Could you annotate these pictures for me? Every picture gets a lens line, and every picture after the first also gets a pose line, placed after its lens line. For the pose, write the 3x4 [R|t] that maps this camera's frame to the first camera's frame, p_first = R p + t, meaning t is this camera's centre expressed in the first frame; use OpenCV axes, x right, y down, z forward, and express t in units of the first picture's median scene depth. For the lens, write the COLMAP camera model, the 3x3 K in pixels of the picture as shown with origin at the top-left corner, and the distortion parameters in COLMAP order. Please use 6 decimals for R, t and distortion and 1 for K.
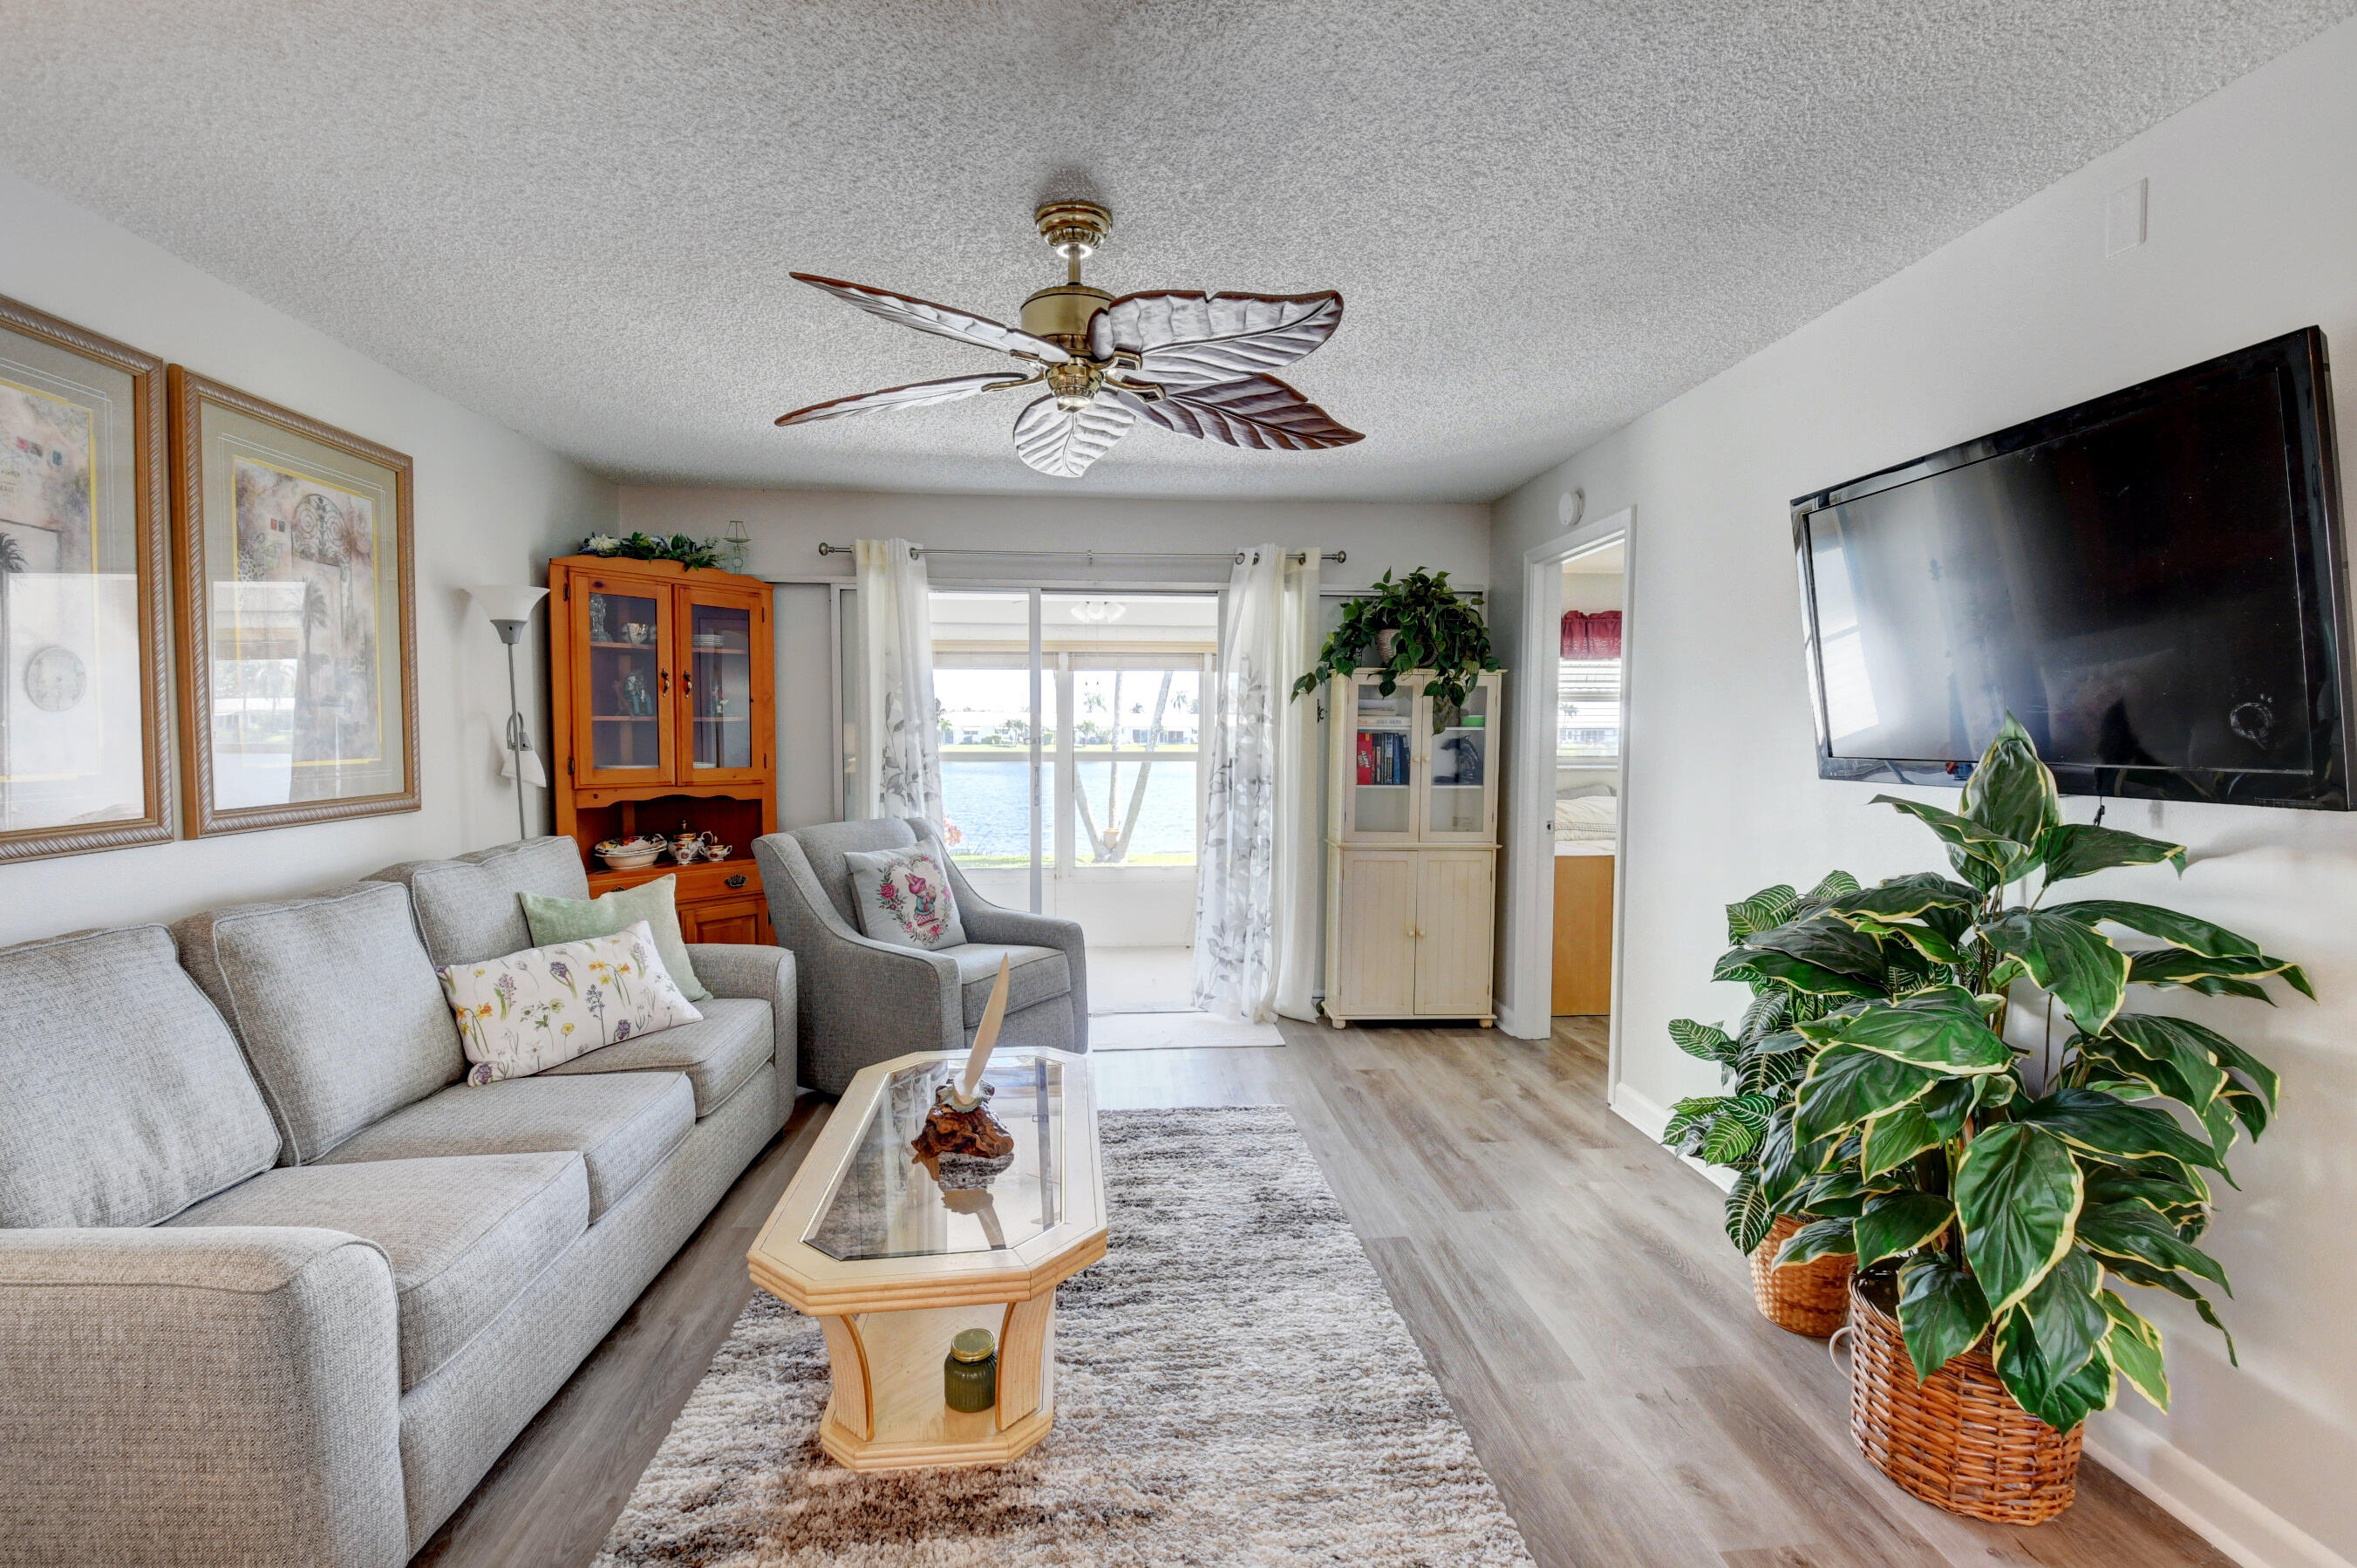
lens RADIAL K [[1033.3, 0, 1183.4], [0, 1033.3, 779.9], [0, 0, 1]] dist [-0.002999, -0.000884]
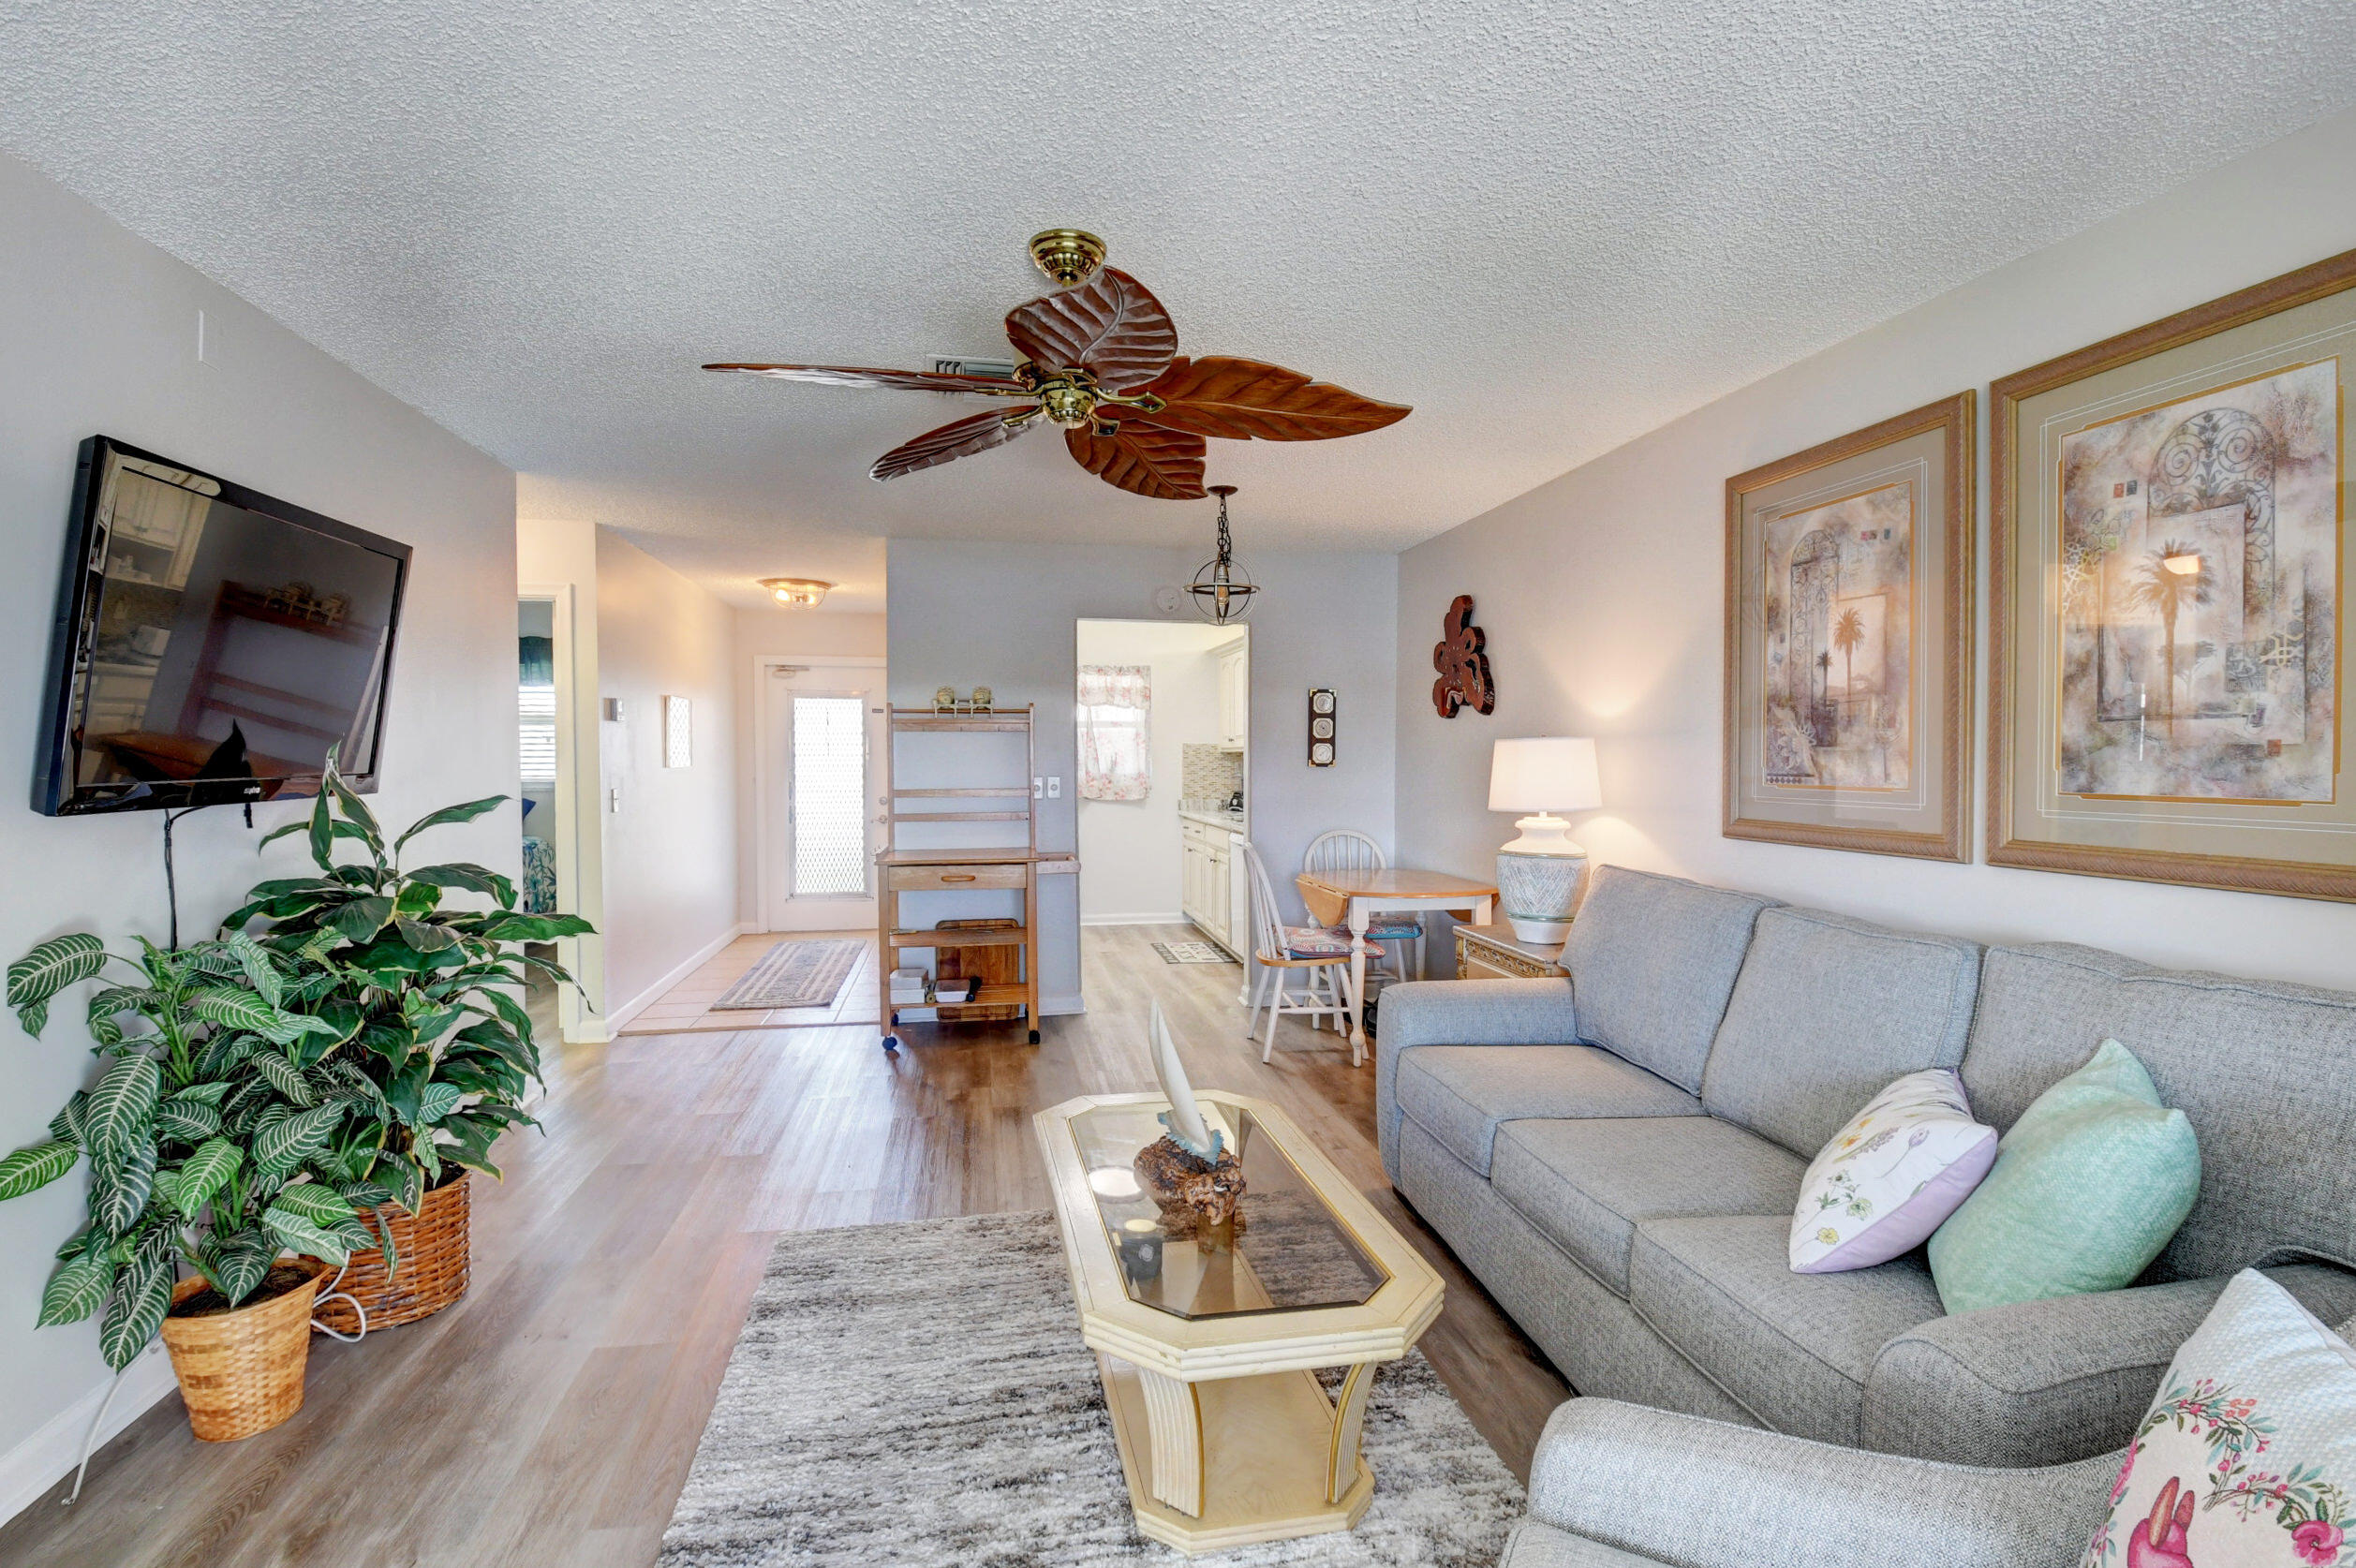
lens RADIAL K [[1032.7, 0, 1168.0], [0, 1032.7, 773.1], [0, 0, 1]] dist [-0.002999, -0.000884]
pose [[-0.994495, 0.000216, -0.104786, -0.077361], [-0.006681, 0.997833, 0.065463, -0.076654], [0.104573, 0.065802, -0.992338, 1.646445]]
